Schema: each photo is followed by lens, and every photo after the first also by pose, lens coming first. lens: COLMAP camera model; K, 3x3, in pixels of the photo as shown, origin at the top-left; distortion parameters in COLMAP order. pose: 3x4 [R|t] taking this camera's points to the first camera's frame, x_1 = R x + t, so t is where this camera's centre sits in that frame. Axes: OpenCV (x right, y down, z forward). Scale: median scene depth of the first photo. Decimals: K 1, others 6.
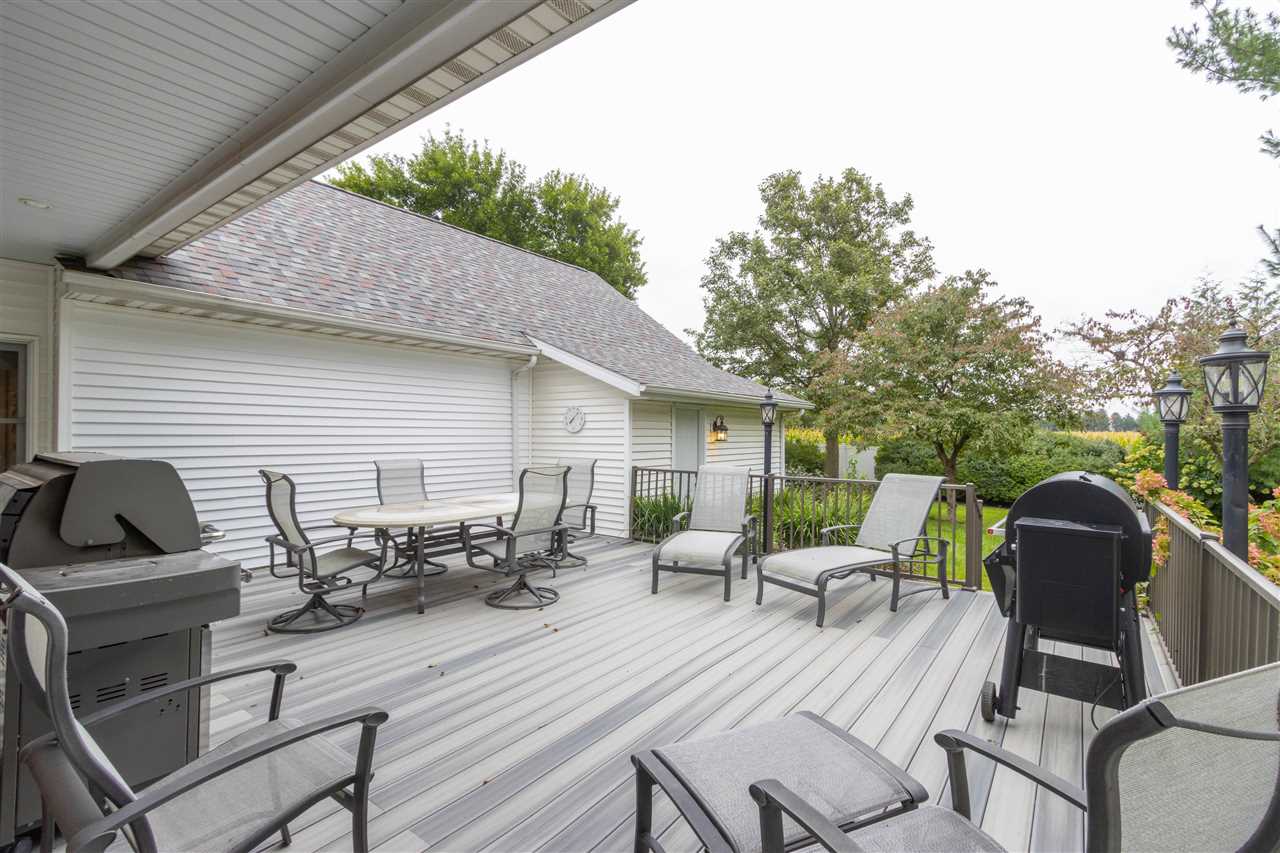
lens RADIAL K [[587.8, 0, 640.0], [0, 587.8, 426.5], [0, 0, 1]] dist [-0.000725, 0.000013]
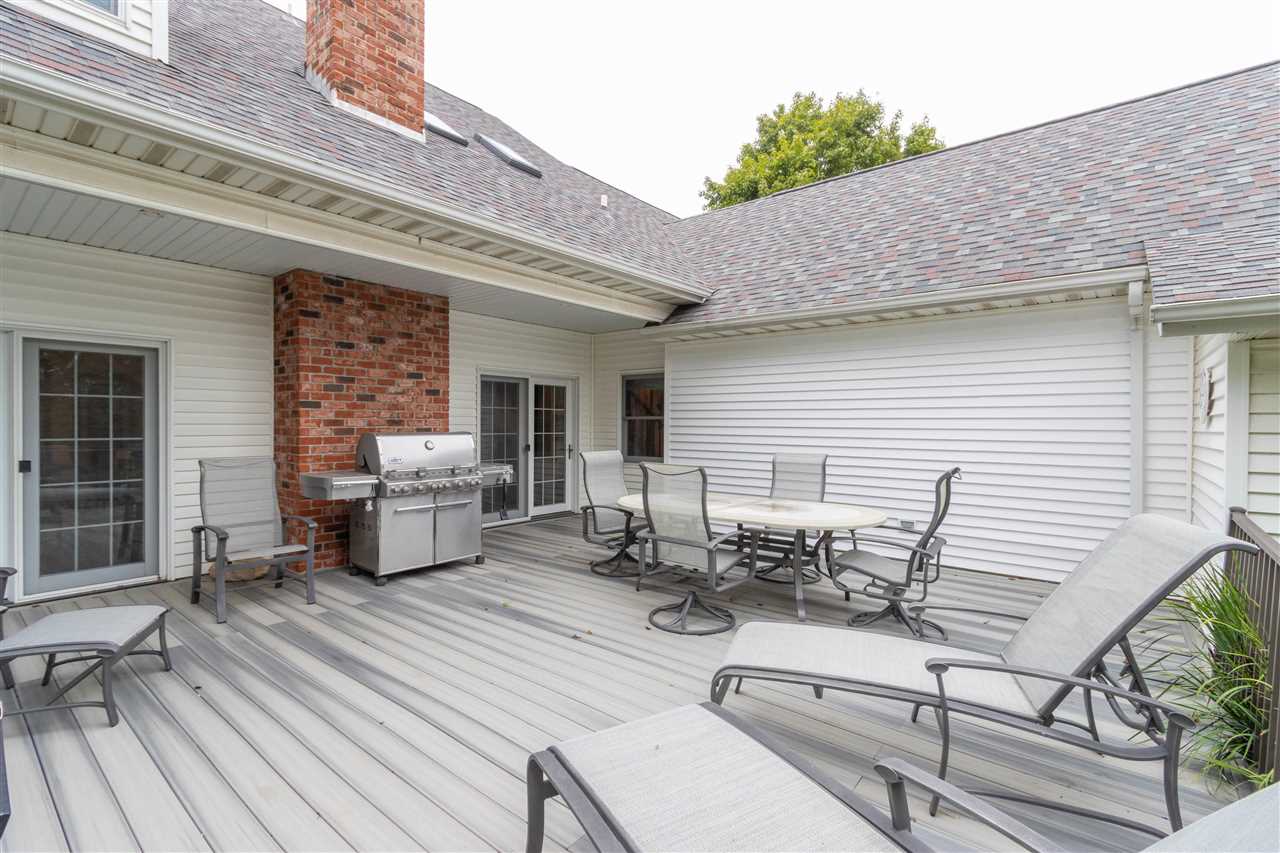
lens RADIAL K [[587.8, 0, 640.0], [0, 587.8, 426.5], [0, 0, 1]] dist [-0.000725, 0.000013]
pose [[-0.046888, -0.002822, -0.998896, 0.781570], [0.005217, 0.999982, -0.003069, 0.022688], [0.998887, -0.005355, -0.046872, 1.168836]]
